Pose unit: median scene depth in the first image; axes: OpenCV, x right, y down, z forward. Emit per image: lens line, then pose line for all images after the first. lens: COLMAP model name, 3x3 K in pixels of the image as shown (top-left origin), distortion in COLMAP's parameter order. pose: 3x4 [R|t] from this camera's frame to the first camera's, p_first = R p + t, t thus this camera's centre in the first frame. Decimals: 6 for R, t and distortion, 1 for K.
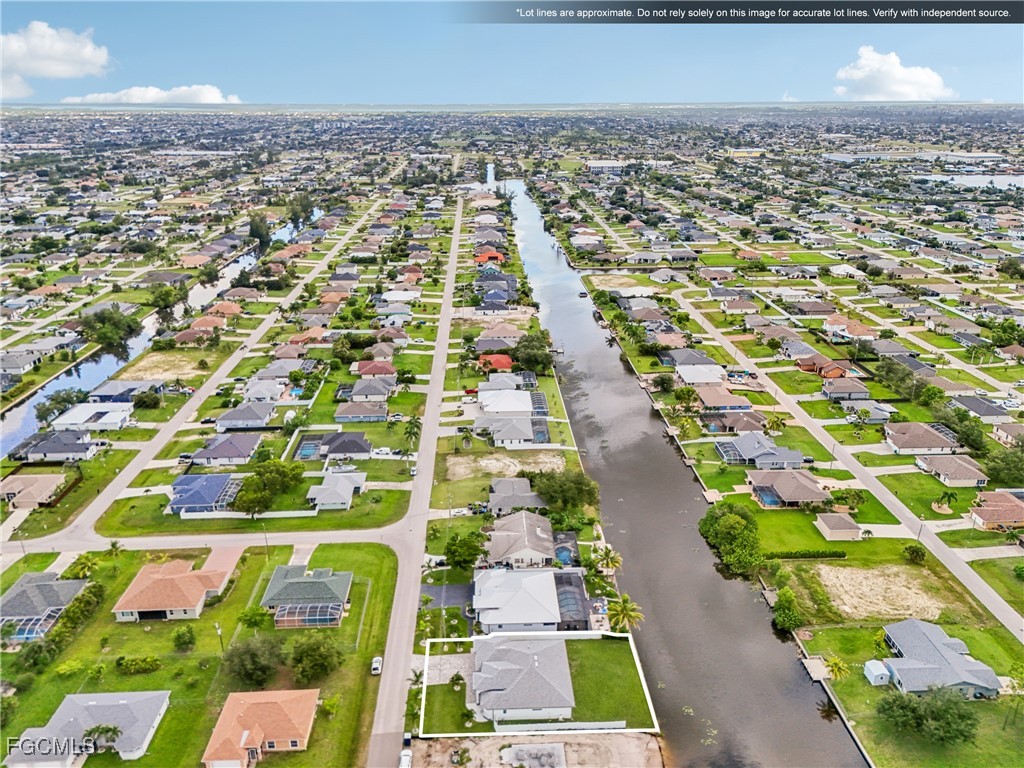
lens RADIAL K [[718.0, 0, 512.0], [0, 718.0, 384.0], [0, 0, 1]] dist [0.027438, -0.002512]
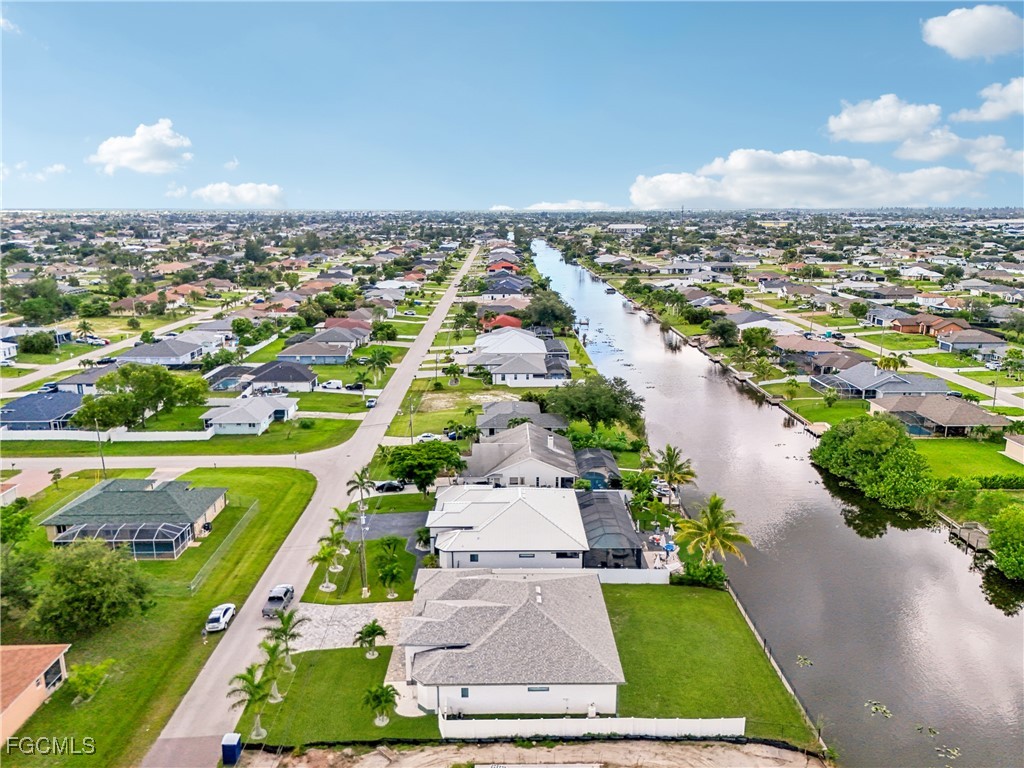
lens RADIAL K [[718.0, 0, 512.0], [0, 718.0, 384.0], [0, 0, 1]] dist [0.027438, -0.002512]
pose [[0.999484, 0.004783, -0.031769, 0.020195], [-0.009056, 0.990699, -0.135767, 0.206874], [0.030824, 0.135985, 0.990231, 0.341183]]
